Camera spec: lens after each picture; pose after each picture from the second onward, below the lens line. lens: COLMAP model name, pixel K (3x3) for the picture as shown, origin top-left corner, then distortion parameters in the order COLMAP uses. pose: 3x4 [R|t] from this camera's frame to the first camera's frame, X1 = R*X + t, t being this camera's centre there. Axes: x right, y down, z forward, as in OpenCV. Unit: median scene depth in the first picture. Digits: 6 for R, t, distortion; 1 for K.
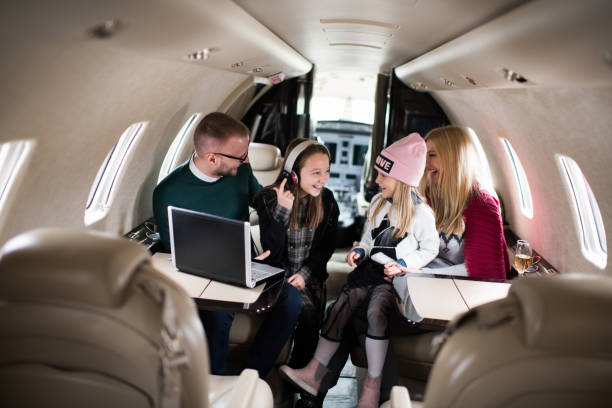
lens RADIAL K [[651.3, 0, 306.0], [0, 651.3, 204.0], [0, 0, 1]] dist [-0.041523, 0.030197]
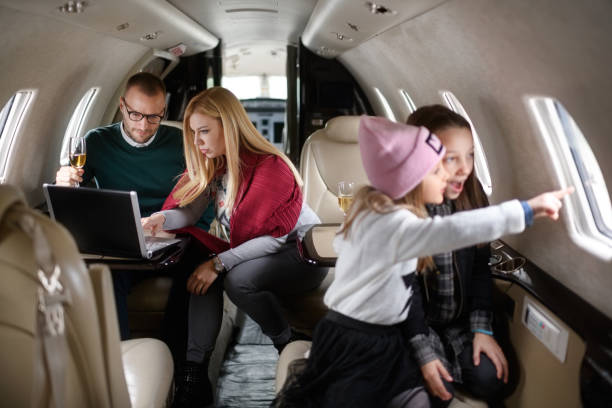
lens RADIAL K [[676.5, 0, 306.0], [0, 676.5, 204.0], [0, 0, 1]] dist [-0.015739, -0.017696]
pose [[0.993275, -0.082826, 0.080894, 0.052034], [0.082903, 0.996555, 0.002416, 0.060733], [-0.080816, 0.004307, 0.996720, -0.047069]]
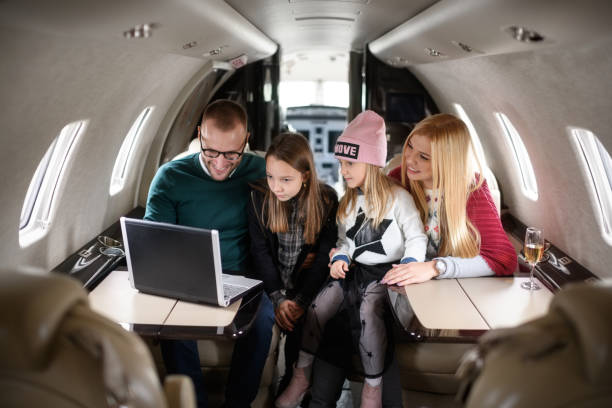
lens RADIAL K [[669.1, 0, 306.0], [0, 669.1, 204.0], [0, 0, 1]] dist [-0.019985, -0.011041]
pose [[0.996878, -0.069377, 0.037700, -0.001340], [0.068810, 0.997499, 0.016146, -0.009222], [-0.038726, -0.013502, 0.999159, 0.093383]]
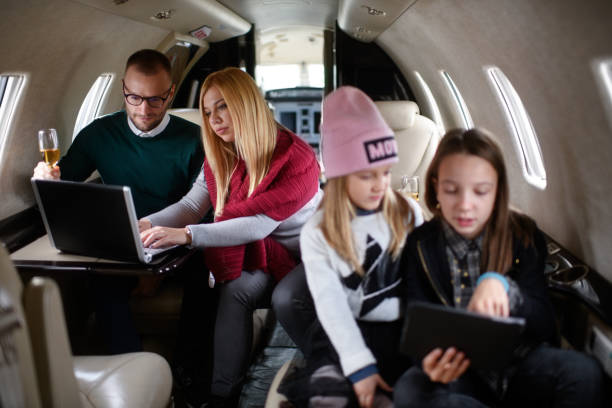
lens RADIAL K [[644.9, 0, 306.0], [0, 644.9, 204.0], [0, 0, 1]] dist [-0.024718, -0.005817]
pose [[0.996412, -0.084567, -0.003340, 0.096686], [0.084599, 0.996354, 0.011021, 0.058190], [0.002396, -0.011264, 0.999934, 0.085906]]
